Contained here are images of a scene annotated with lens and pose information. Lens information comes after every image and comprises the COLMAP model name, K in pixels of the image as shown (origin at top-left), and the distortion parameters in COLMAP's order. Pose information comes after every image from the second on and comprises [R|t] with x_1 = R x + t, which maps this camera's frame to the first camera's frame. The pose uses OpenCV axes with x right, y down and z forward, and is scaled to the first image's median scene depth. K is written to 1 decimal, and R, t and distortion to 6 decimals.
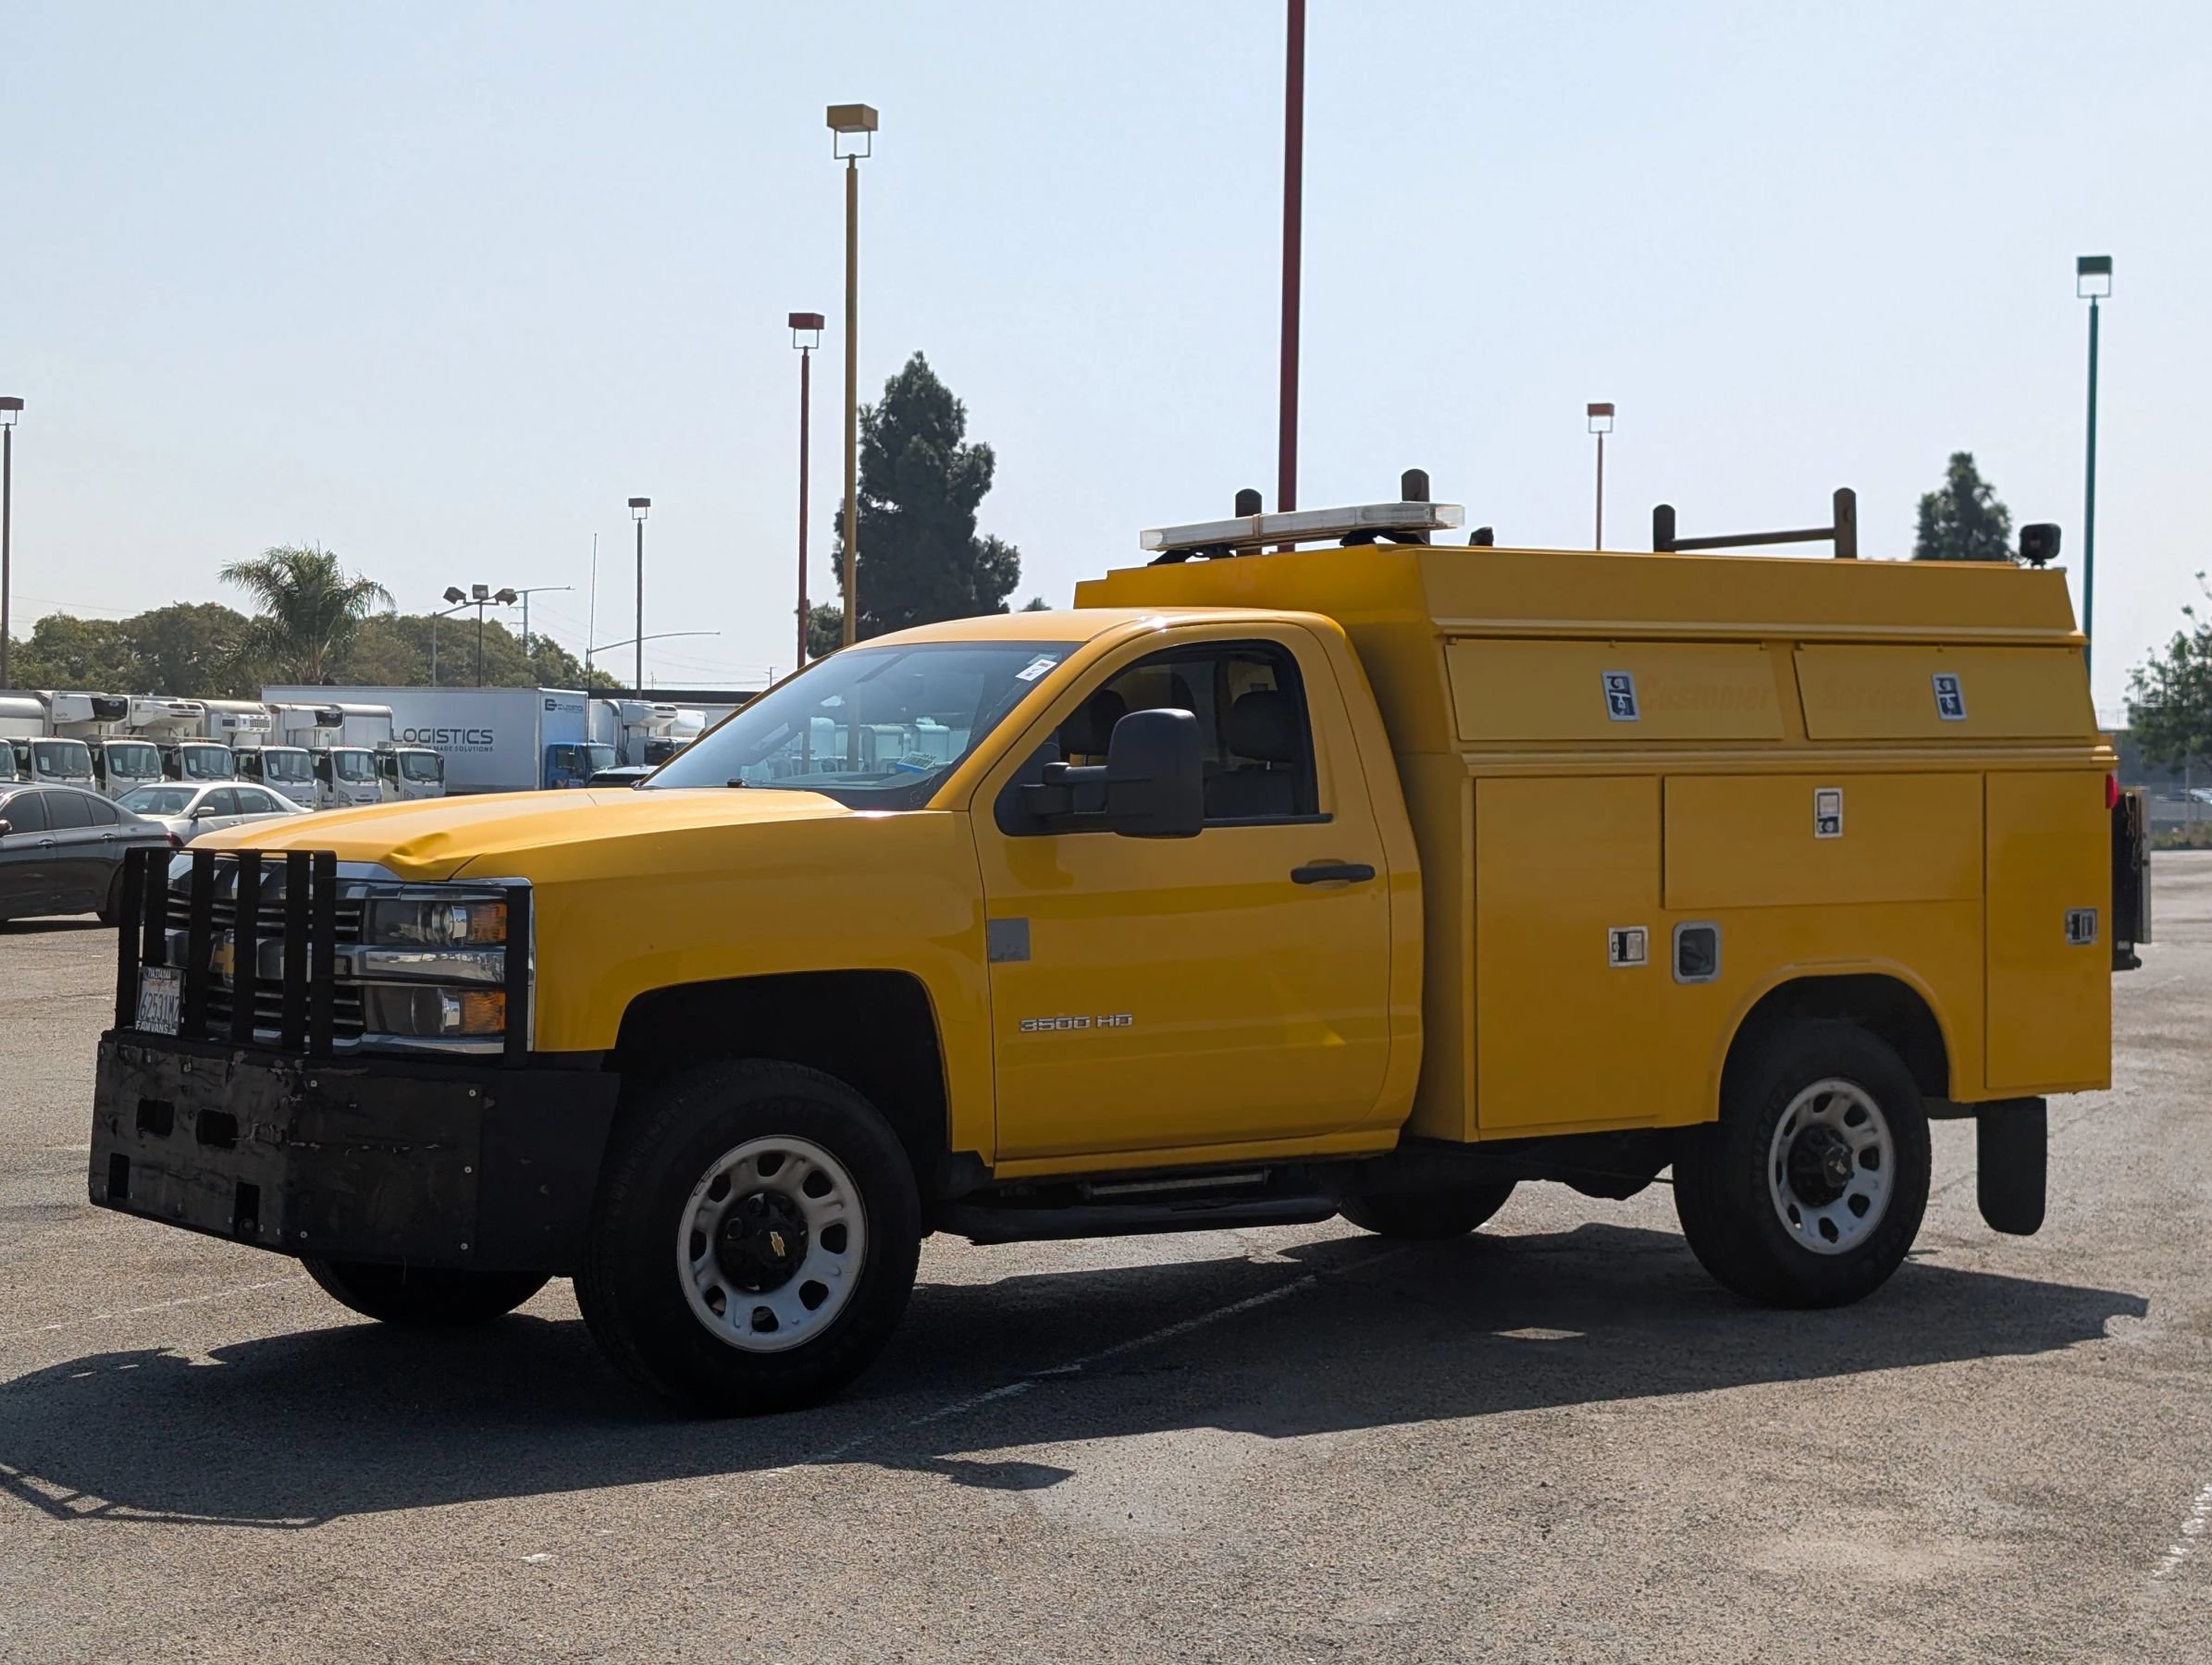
lens RADIAL K [[3613.5, 0, 1102.2], [0, 3613.5, 789.2], [0, 0, 1]] dist [0.263248, -1.370798]
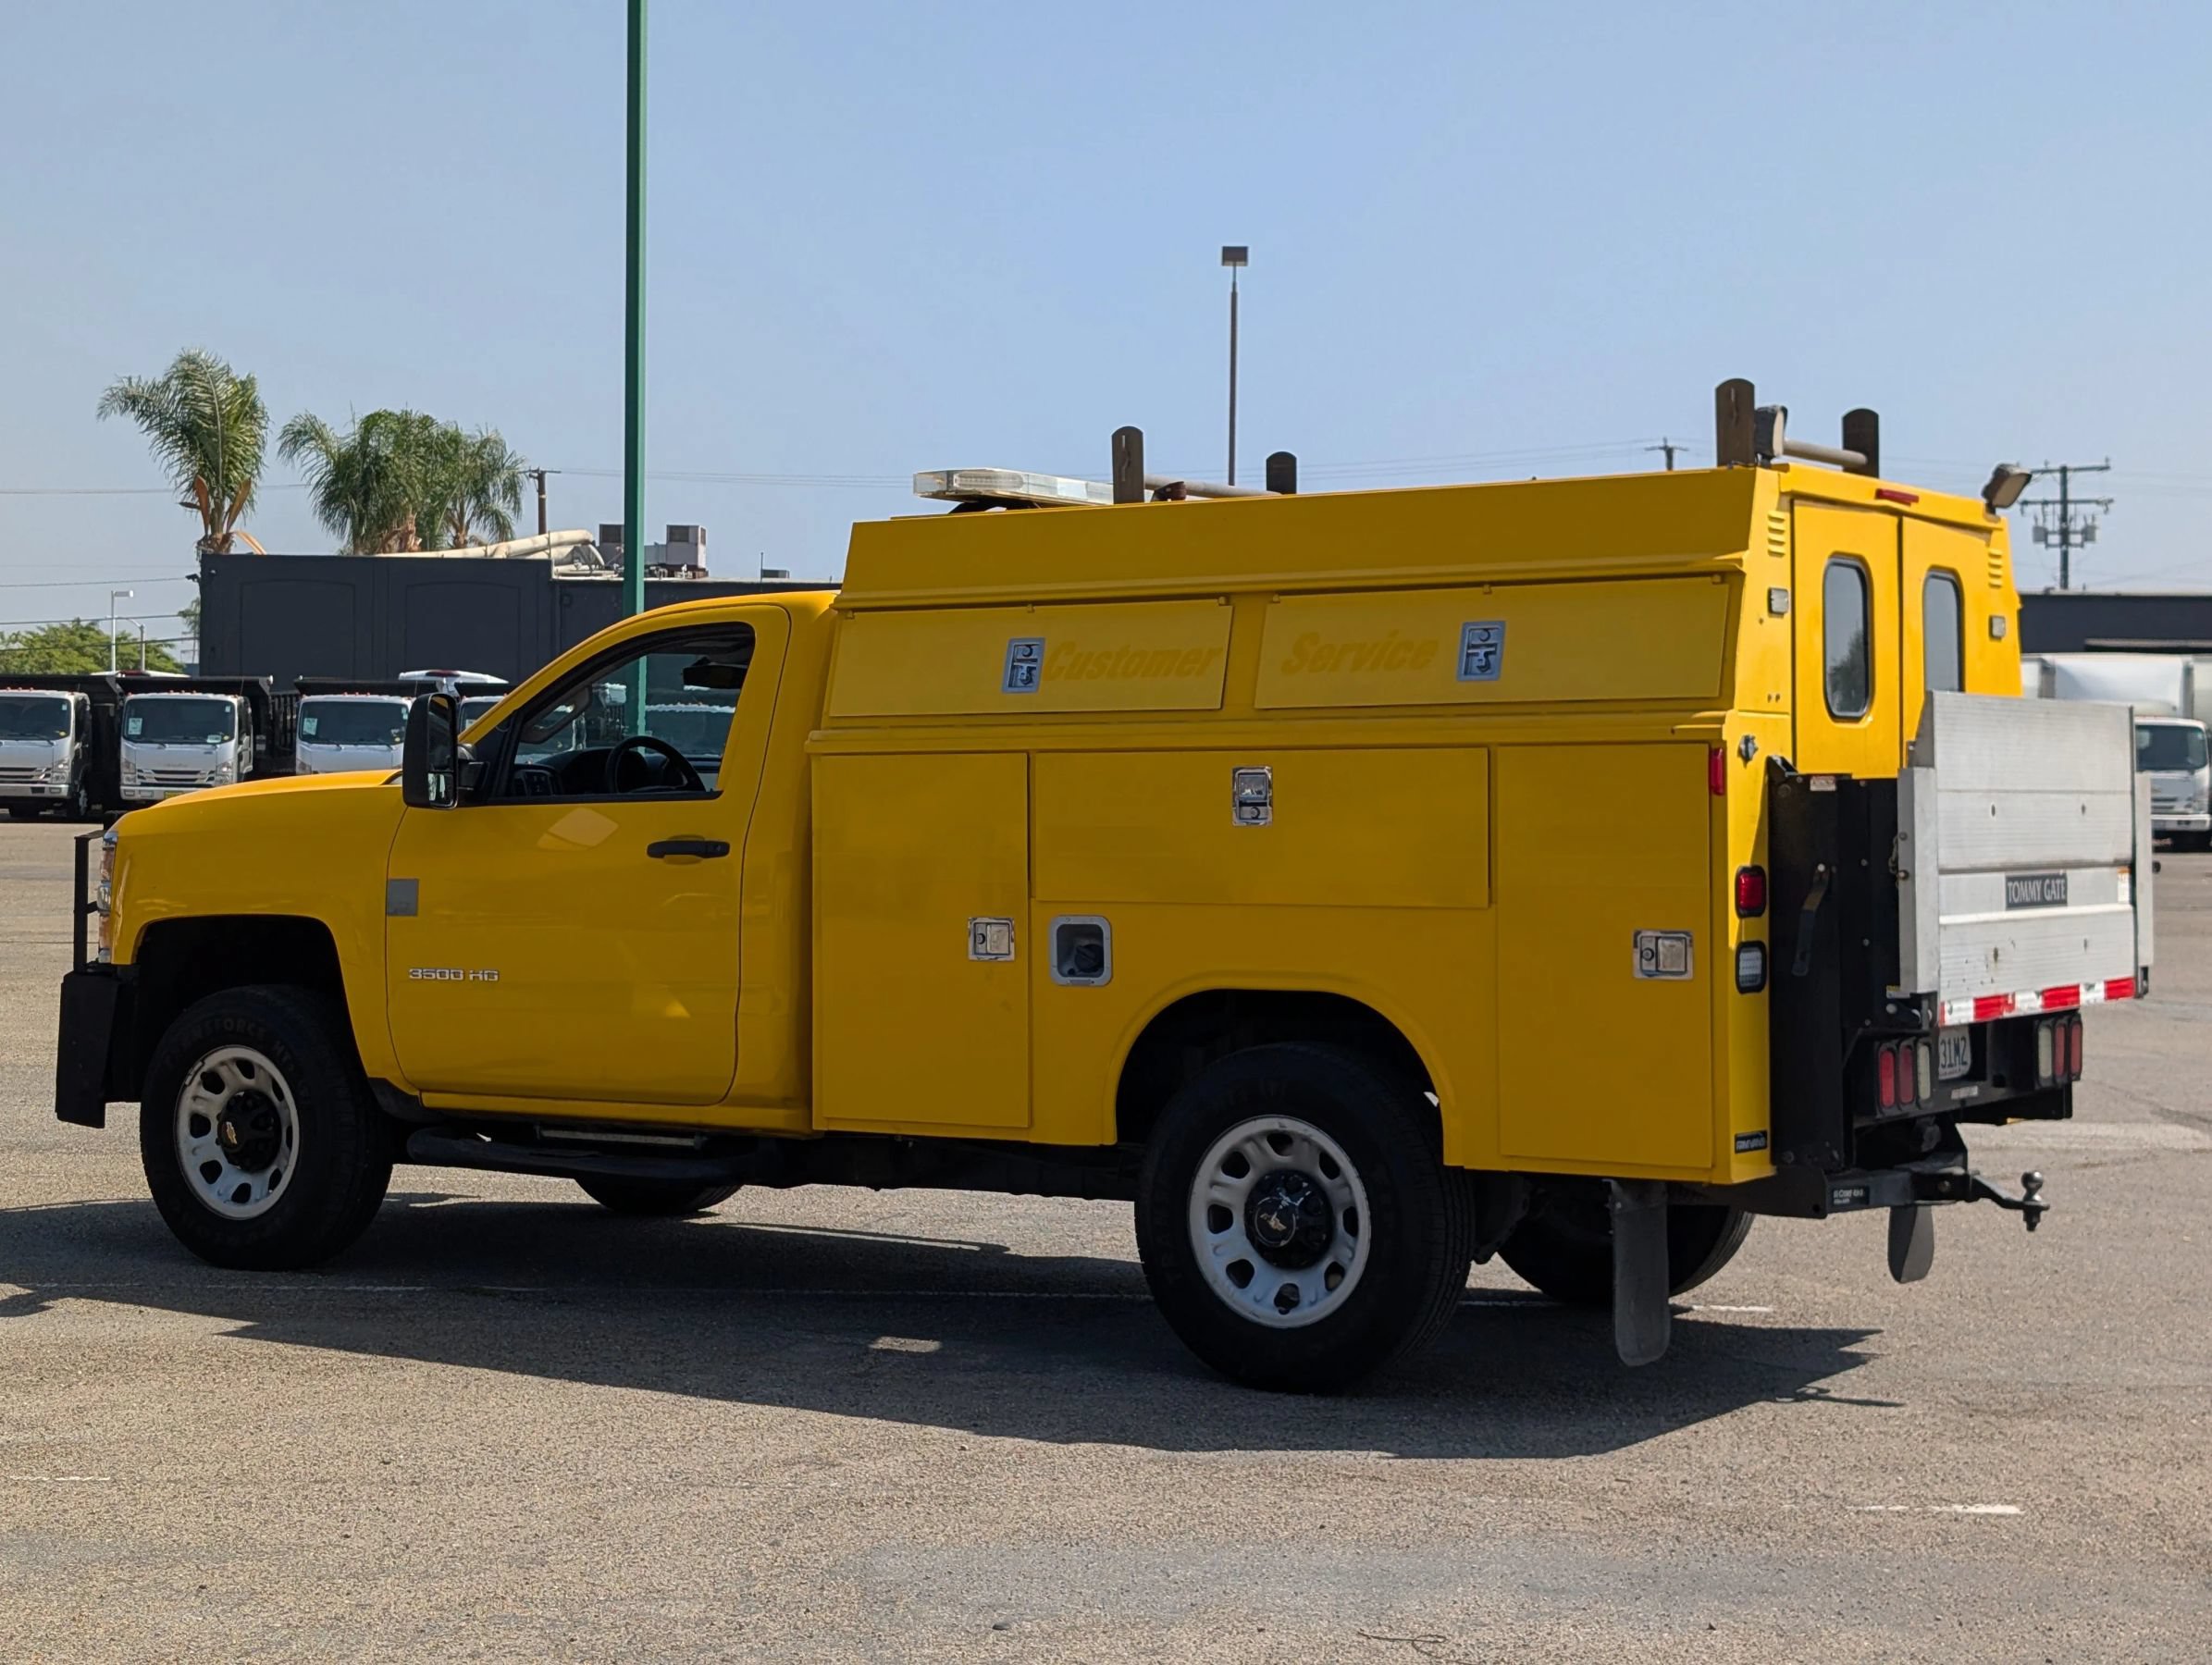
lens RADIAL K [[3613.5, 0, 1102.2], [0, 3613.5, 789.2], [0, 0, 1]] dist [0.263248, -1.370798]
pose [[0.388238, 0.006344, -0.921537, 1.040061], [-0.004118, 0.999978, 0.005149, 0.000723], [0.921550, 0.001795, 0.388256, 0.704050]]
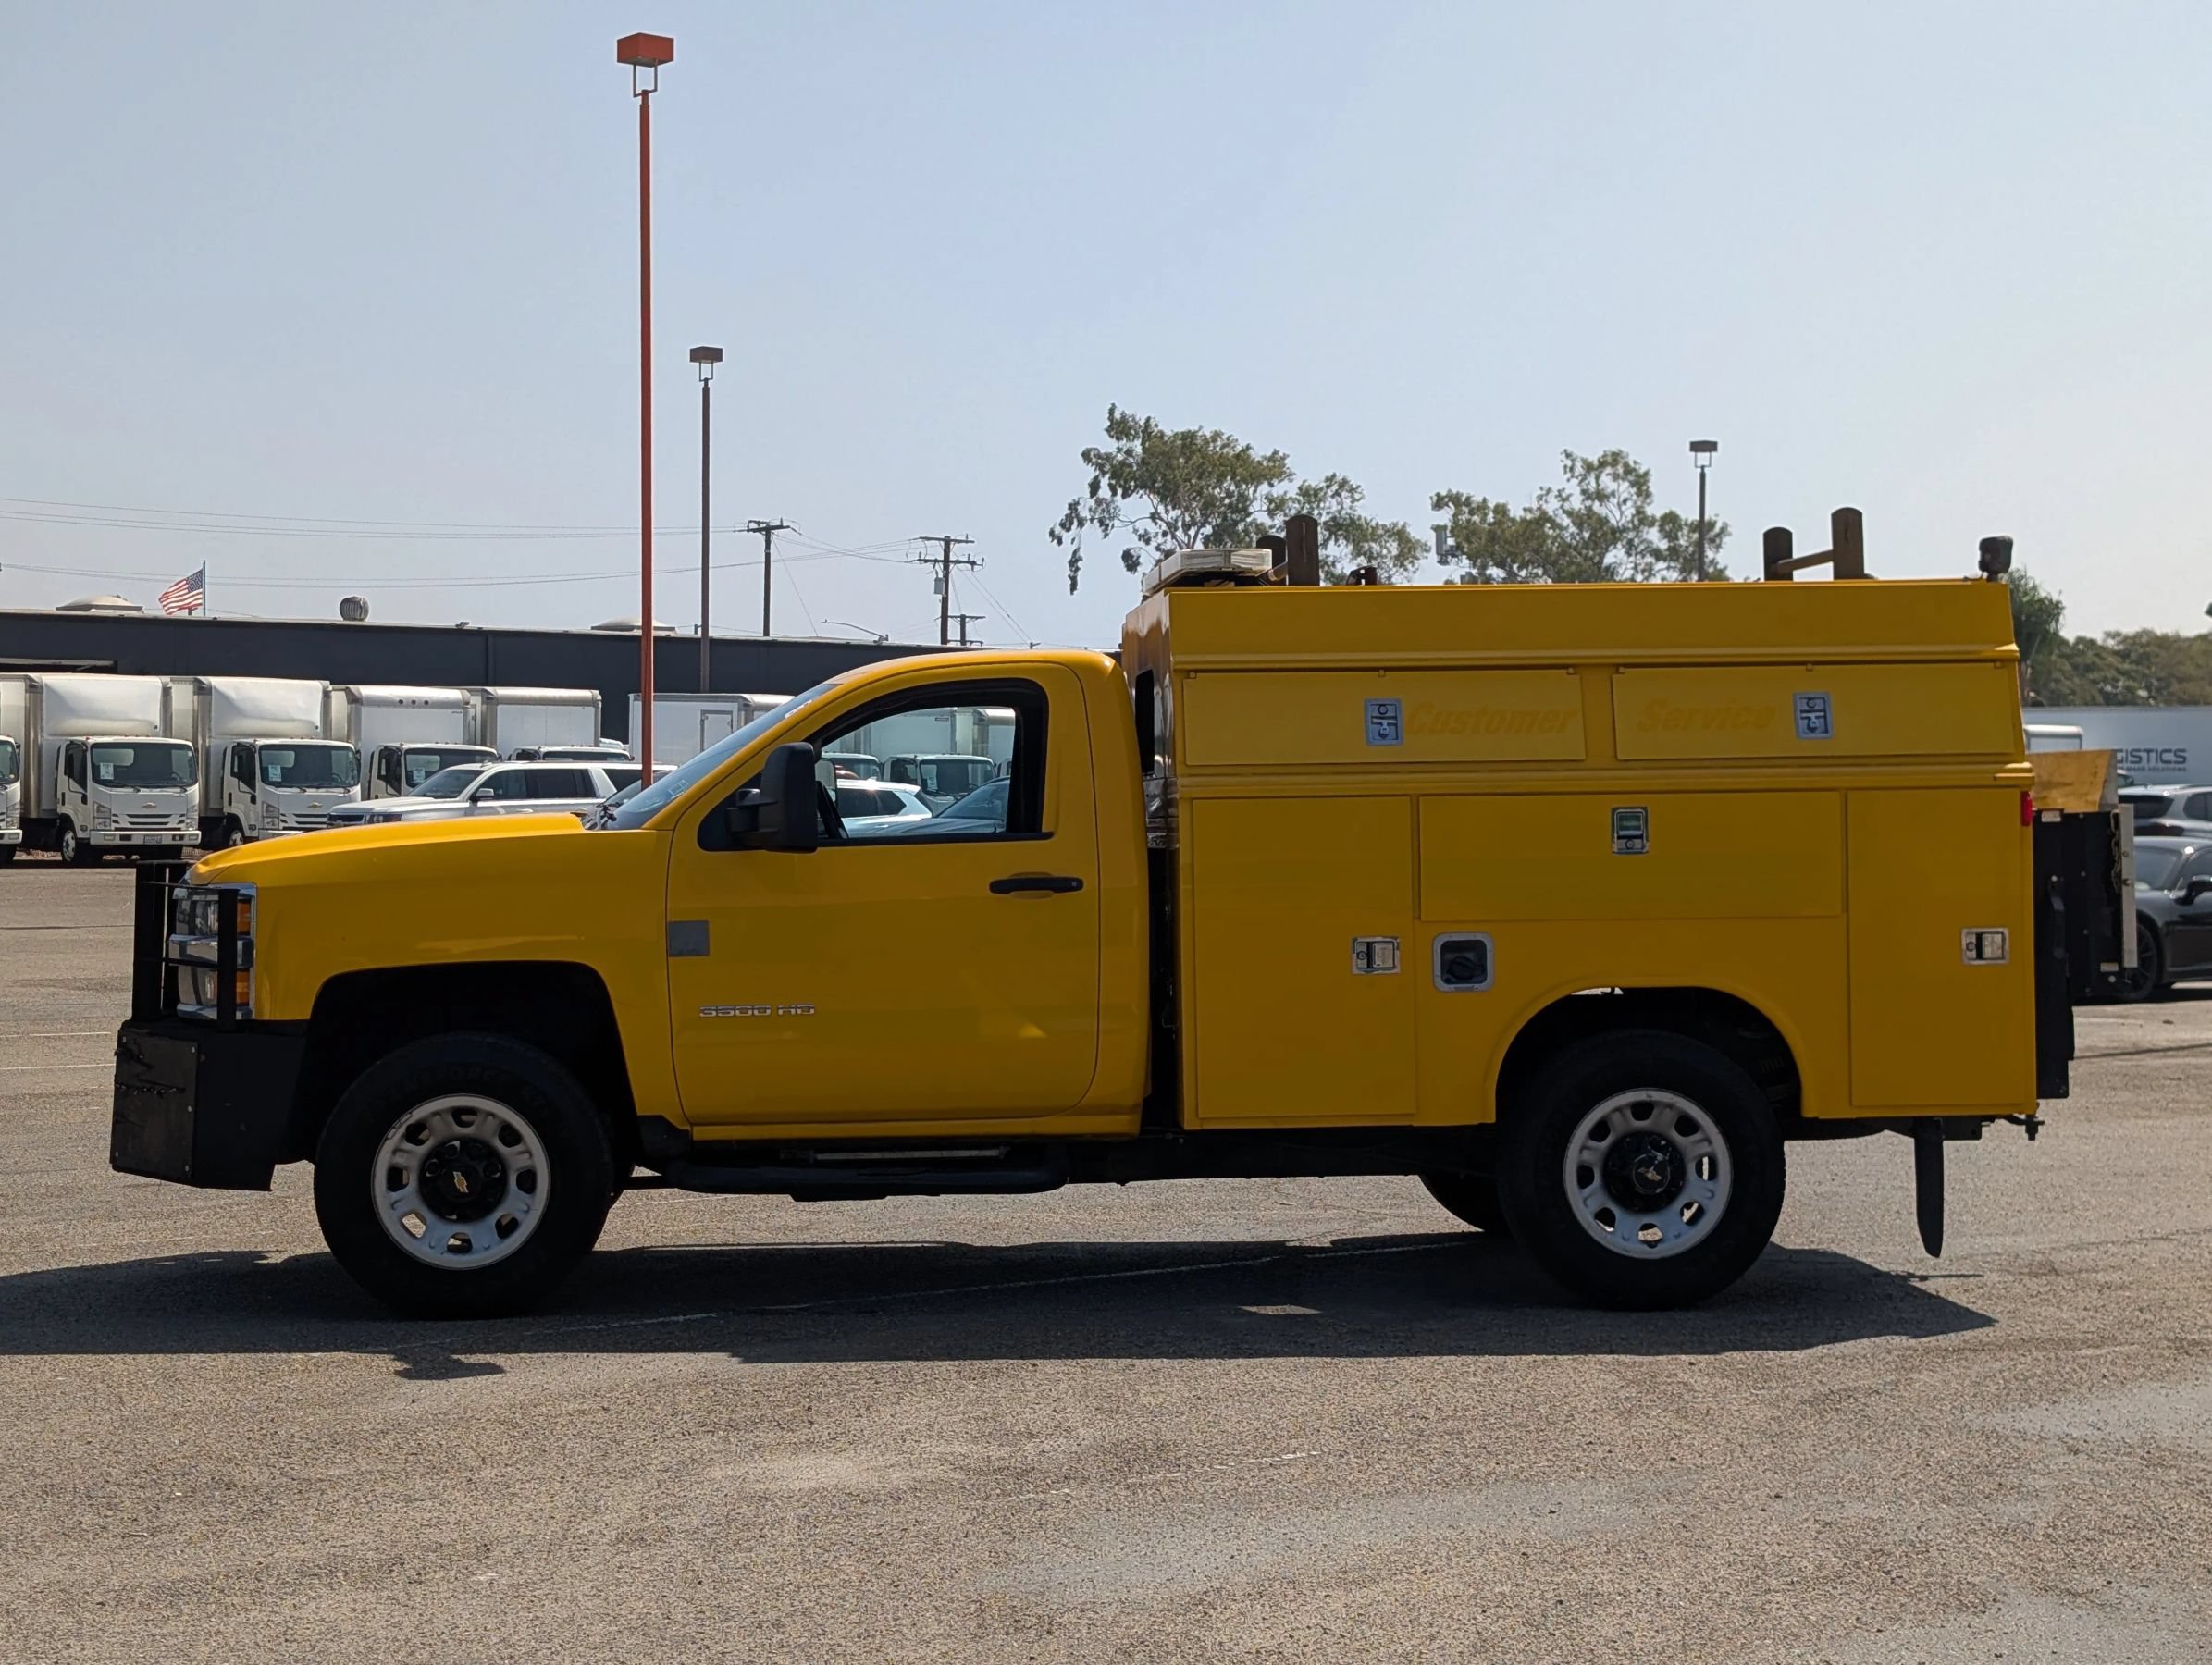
lens RADIAL K [[3613.5, 0, 1102.2], [0, 3613.5, 789.2], [0, 0, 1]] dist [0.263248, -1.370798]
pose [[0.873493, -0.001193, -0.486835, 0.622255], [0.002128, 0.999997, 0.001368, -0.007818], [0.486832, -0.002230, 0.873493, 0.028121]]
